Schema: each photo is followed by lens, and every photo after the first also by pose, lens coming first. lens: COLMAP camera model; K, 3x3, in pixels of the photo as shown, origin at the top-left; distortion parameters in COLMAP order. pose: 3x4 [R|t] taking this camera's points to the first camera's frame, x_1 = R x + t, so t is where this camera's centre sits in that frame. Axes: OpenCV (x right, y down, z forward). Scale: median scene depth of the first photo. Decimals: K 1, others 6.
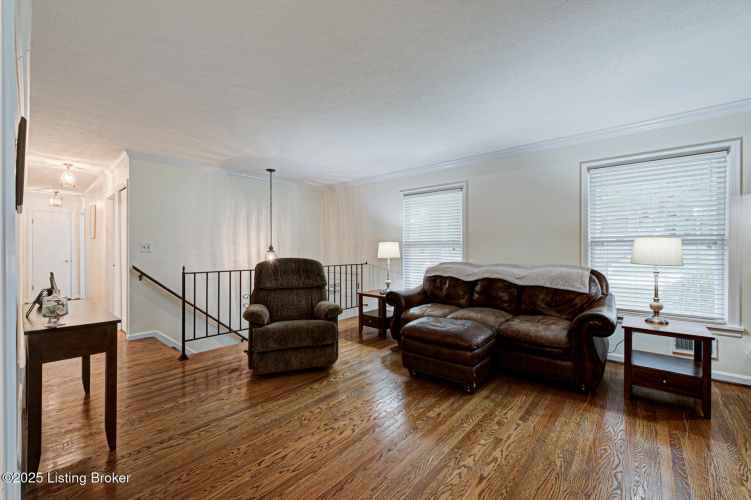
lens RADIAL K [[308.2, 0, 376.7], [0, 308.2, 250.5], [0, 0, 1]] dist [-0.000764, 0.000019]
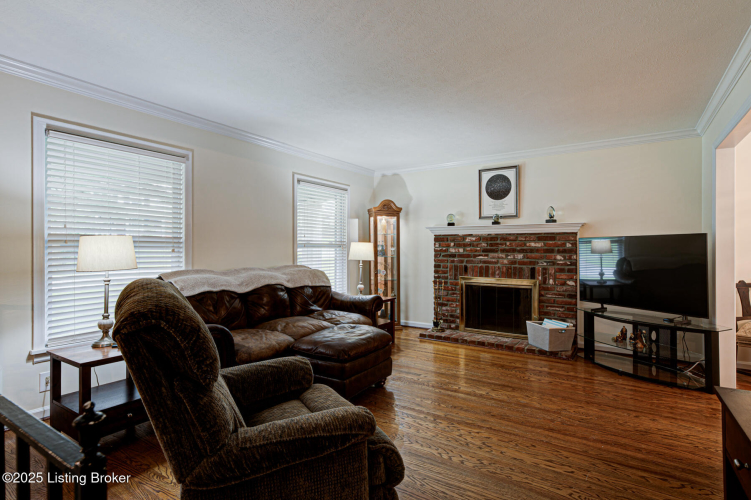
lens RADIAL K [[393.0, 0, 374.4], [0, 393.0, 248.3], [0, 0, 1]] dist [0.012562, 0.000316]
pose [[-0.143304, 0.008028, 0.989646, -0.638508], [0.006863, 0.999951, -0.007117, -0.000436], [-0.989655, 0.005772, -0.143352, 0.748862]]
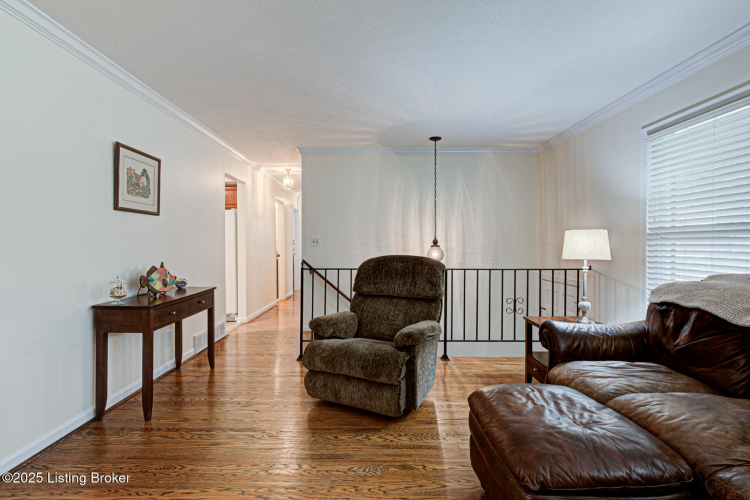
lens RADIAL K [[392.4, 0, 371.0], [0, 392.4, 250.2], [0, 0, 1]] dist [0.012562, 0.000316]
pose [[0.650770, 0.013304, -0.759158, 0.344378], [-0.003253, 0.999886, 0.014734, -0.001459], [0.759268, -0.007119, 0.650739, 0.303717]]
